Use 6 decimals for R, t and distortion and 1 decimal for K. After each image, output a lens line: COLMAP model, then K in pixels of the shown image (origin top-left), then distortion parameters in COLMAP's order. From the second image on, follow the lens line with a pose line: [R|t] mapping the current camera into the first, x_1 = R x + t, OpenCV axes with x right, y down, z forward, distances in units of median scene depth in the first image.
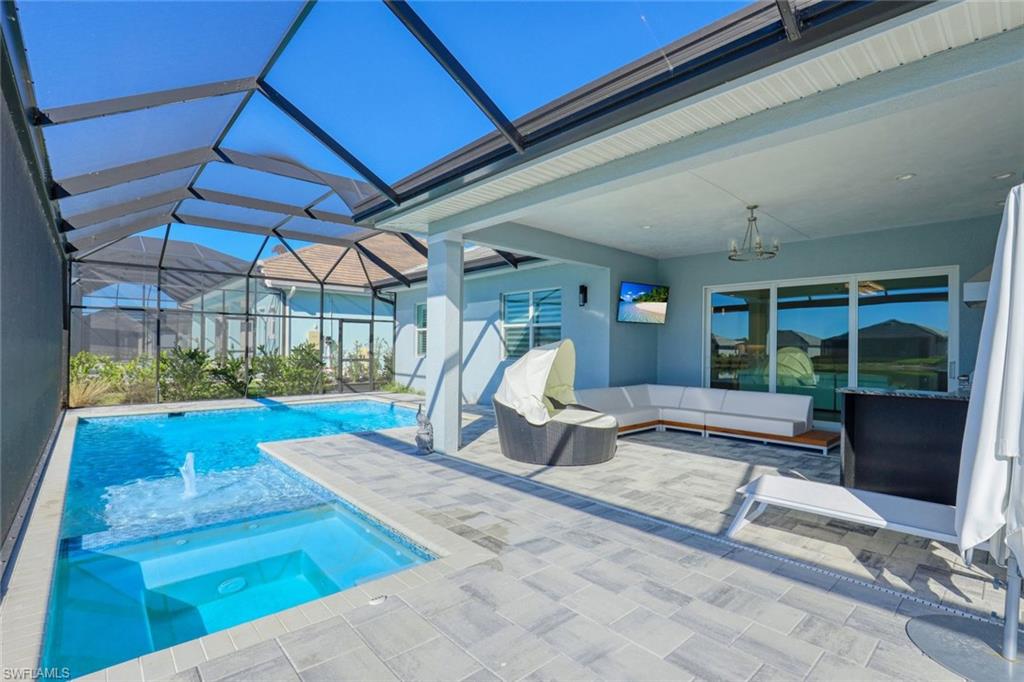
lens RADIAL K [[475.9, 0, 512.0], [0, 475.9, 341.0], [0, 0, 1]] dist [-0.000667, -0.000086]
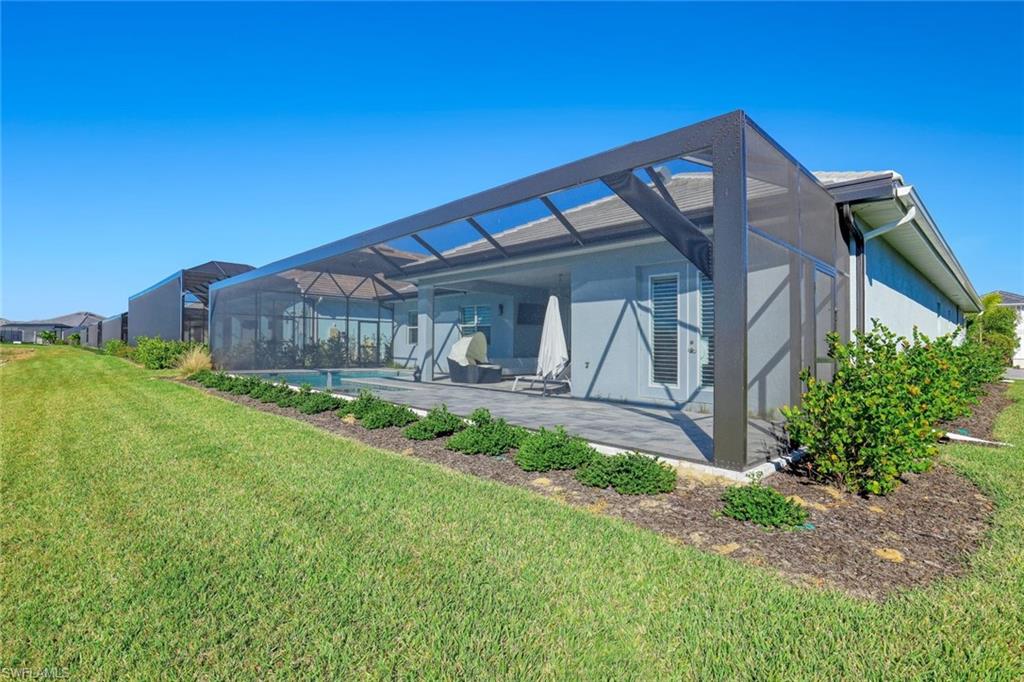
lens RADIAL K [[475.9, 0, 512.0], [0, 475.9, 341.0], [0, 0, 1]] dist [-0.000667, -0.000086]
pose [[0.999493, 0.004971, 0.031434, 0.093394], [-0.004988, 0.999987, 0.000482, 0.017591], [-0.031431, -0.000639, 0.999506, -0.608770]]
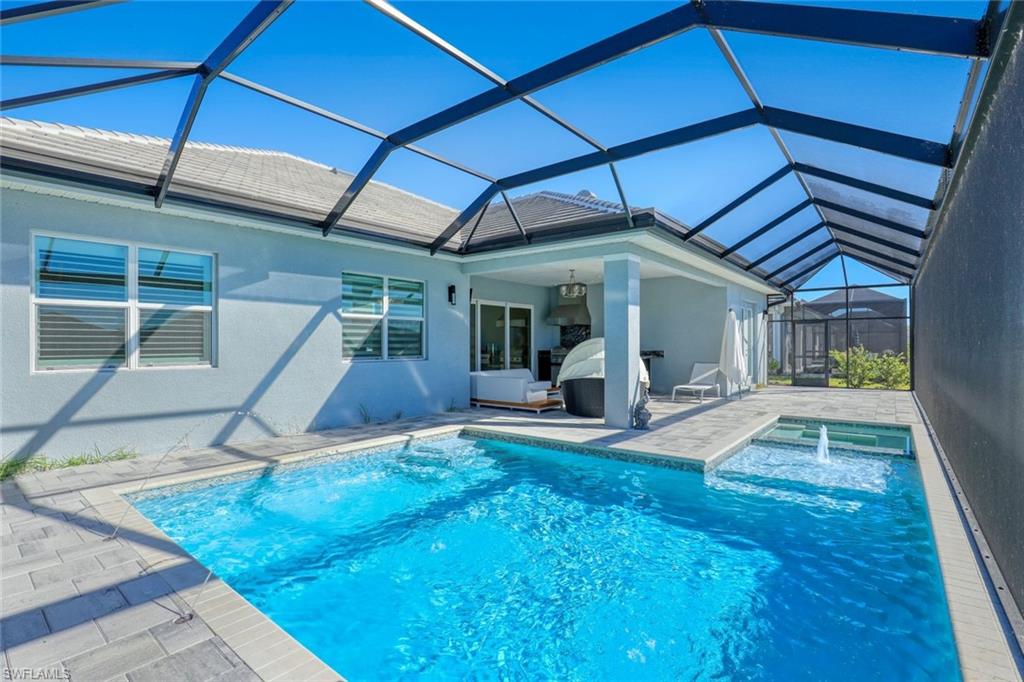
lens RADIAL K [[475.9, 0, 512.0], [0, 475.9, 341.0], [0, 0, 1]] dist [-0.000667, -0.000086]
pose [[-0.155964, -0.001561, 0.987762, -0.643588], [-0.007390, 0.999973, 0.000413, 0.004128], [-0.987735, -0.007235, -0.155971, 0.714666]]
